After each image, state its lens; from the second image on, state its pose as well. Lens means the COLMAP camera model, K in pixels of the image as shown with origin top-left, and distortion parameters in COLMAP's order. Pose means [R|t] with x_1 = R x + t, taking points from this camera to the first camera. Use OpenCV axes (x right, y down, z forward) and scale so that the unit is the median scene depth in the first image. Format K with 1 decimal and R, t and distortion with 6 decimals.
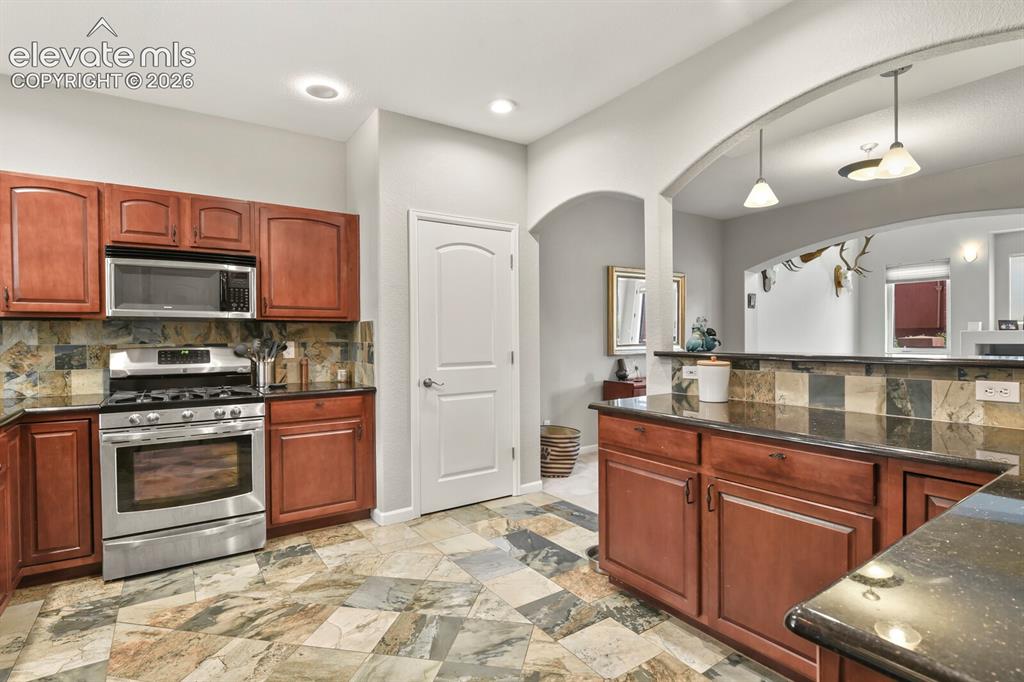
lens RADIAL K [[499.5, 0, 519.7], [0, 499.5, 341.1], [0, 0, 1]] dist [-0.000901, -0.008139]
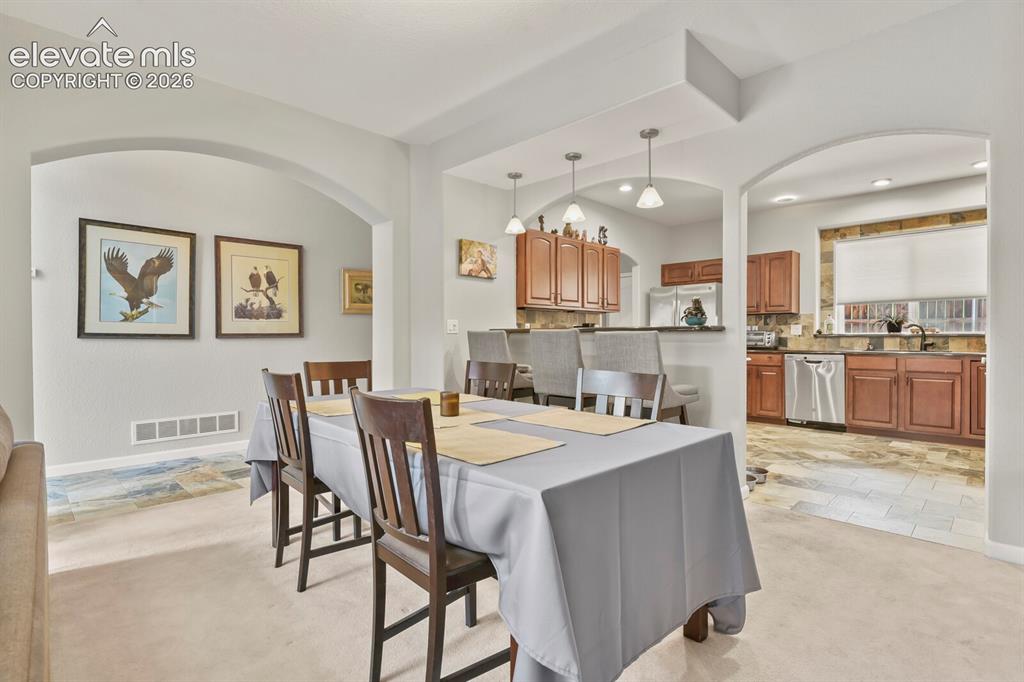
lens RADIAL K [[499.5, 0, 519.7], [0, 499.5, 341.1], [0, 0, 1]] dist [-0.000901, -0.008139]
pose [[-0.980478, 0.012027, -0.196263, 1.062748], [0.008371, 0.999776, 0.019448, 0.031345], [0.196453, 0.017425, -0.980358, 2.194462]]
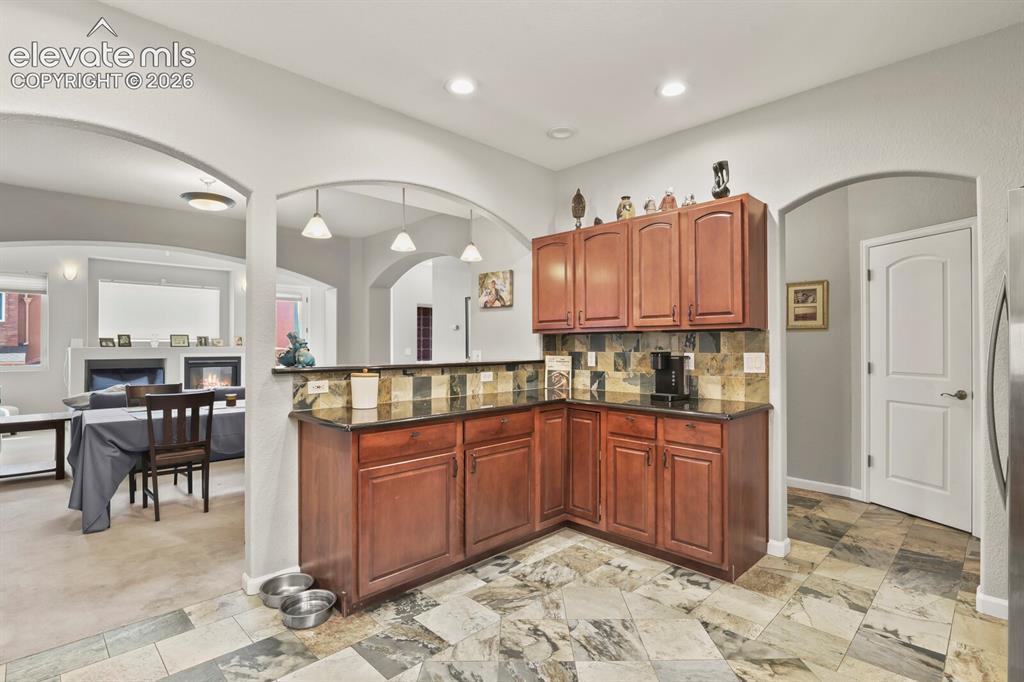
lens RADIAL K [[495.2, 0, 512.0], [0, 495.2, 341.0], [0, 0, 1]] dist [-0.003154, -0.008942]
pose [[-0.171920, 0.020388, 0.984900, -0.722631], [0.012962, 0.999746, -0.018433, -0.007648], [-0.985026, 0.009597, -0.172140, 0.780392]]
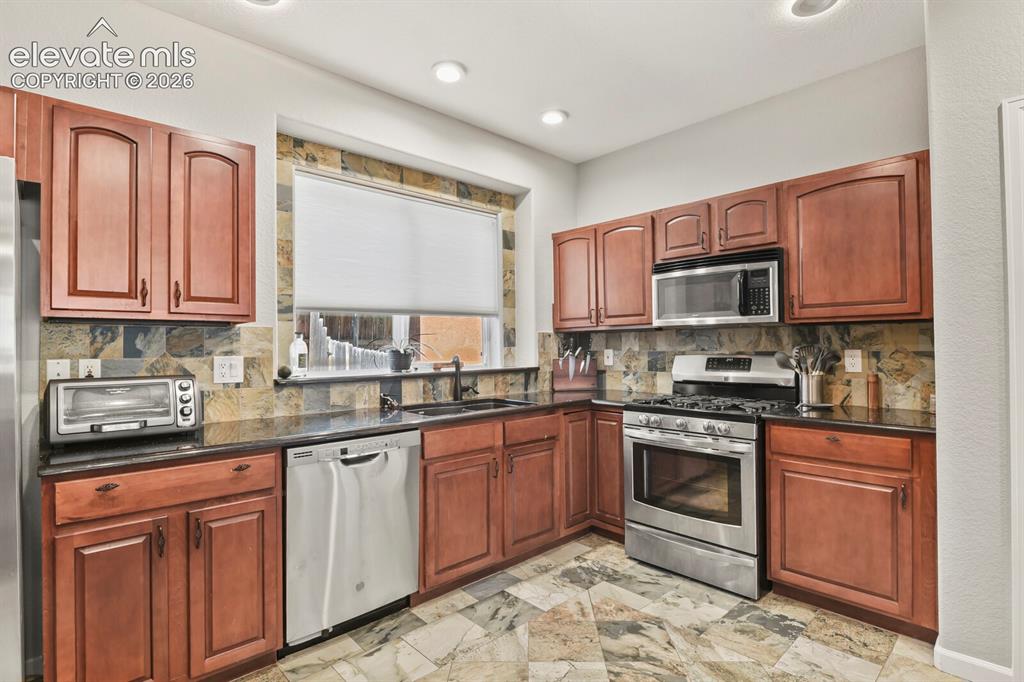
lens RADIAL K [[505.7, 0, 518.3], [0, 505.7, 341.6], [0, 0, 1]] dist [-0.011179, -0.000634]
pose [[0.160371, -0.005374, -0.987042, 0.269547], [-0.001296, 0.999983, -0.005655, -0.008677], [0.987056, 0.002186, 0.160361, 0.515345]]
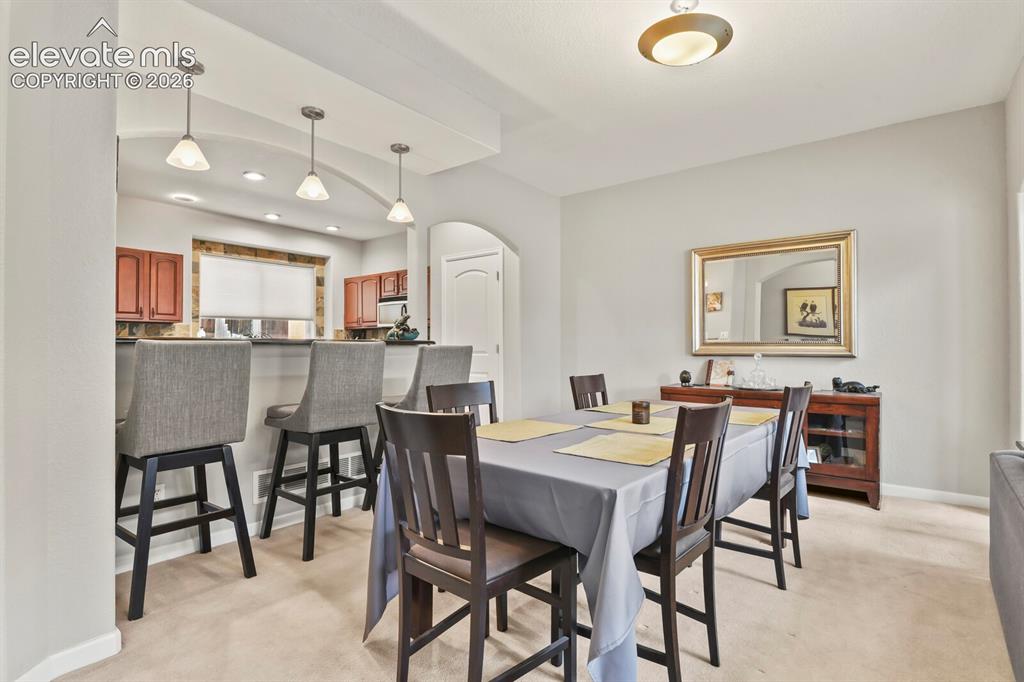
lens RADIAL K [[499.5, 0, 519.7], [0, 499.5, 341.1], [0, 0, 1]] dist [-0.000901, -0.008139]
pose [[0.302249, -0.003031, -0.953224, 1.786075], [-0.011709, 0.999908, -0.006892, 0.029542], [0.953157, 0.013245, 0.302185, 0.934070]]
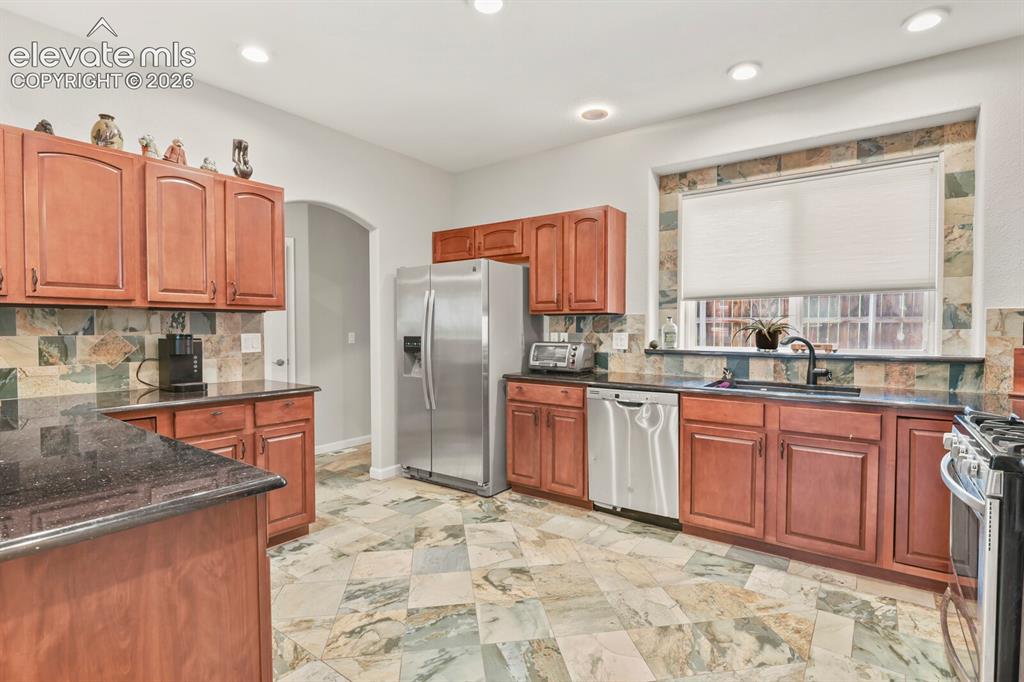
lens RADIAL K [[499.5, 0, 519.7], [0, 499.5, 341.1], [0, 0, 1]] dist [-0.000901, -0.008139]
pose [[-0.941075, 0.016805, -0.337780, 0.077907], [0.003827, 0.999230, 0.039049, -0.020711], [0.338176, 0.035455, -0.940415, 1.385721]]
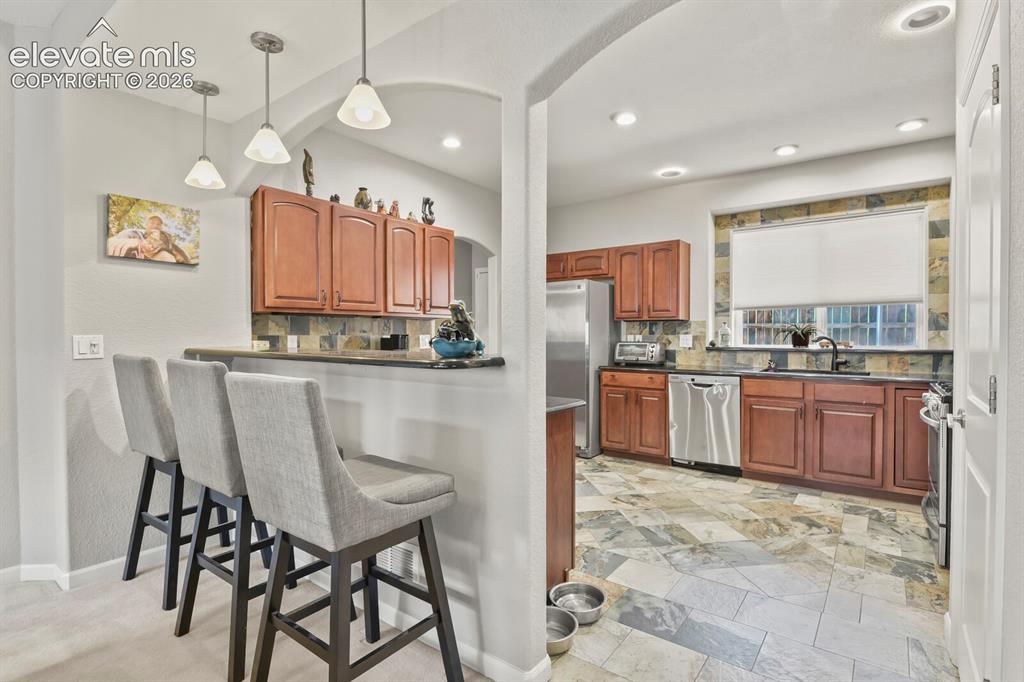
lens RADIAL K [[499.5, 0, 519.7], [0, 499.5, 341.1], [0, 0, 1]] dist [-0.000901, -0.008139]
pose [[-0.944796, 0.013226, -0.327393, 0.521824], [0.005288, 0.999670, 0.025122, -0.014122], [0.327617, 0.022004, -0.944554, 1.703333]]
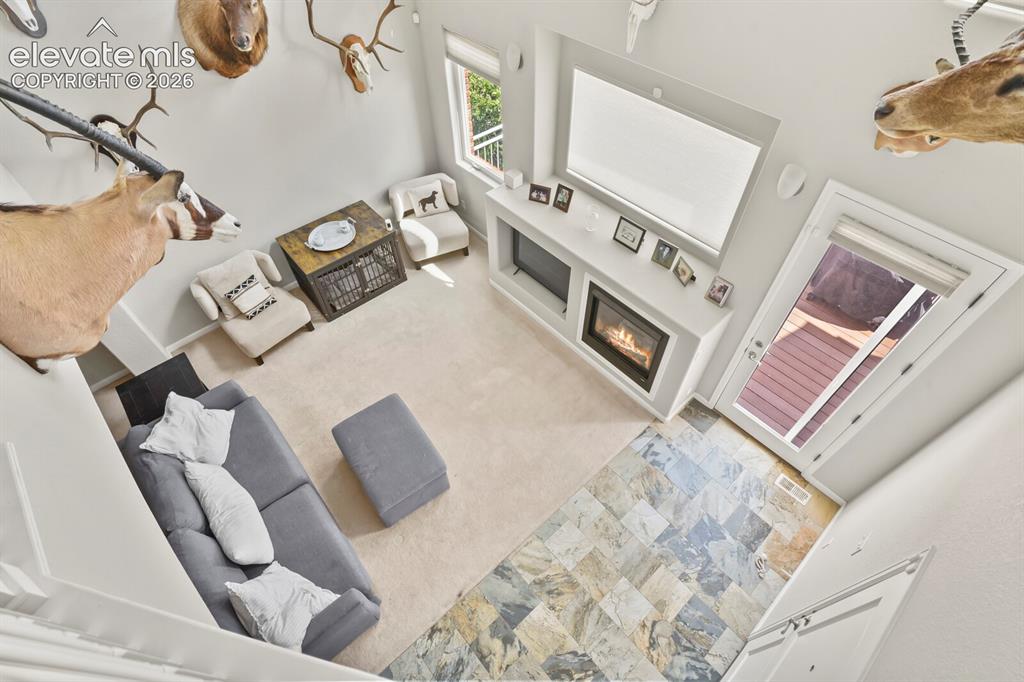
lens RADIAL K [[499.5, 0, 519.7], [0, 499.5, 341.1], [0, 0, 1]] dist [-0.000901, -0.008139]
pose [[0.990559, -0.103938, 0.089387, 2.366364], [-0.001260, 0.645113, 0.764086, -1.147251], [-0.137082, -0.756985, 0.638891, 1.113771]]
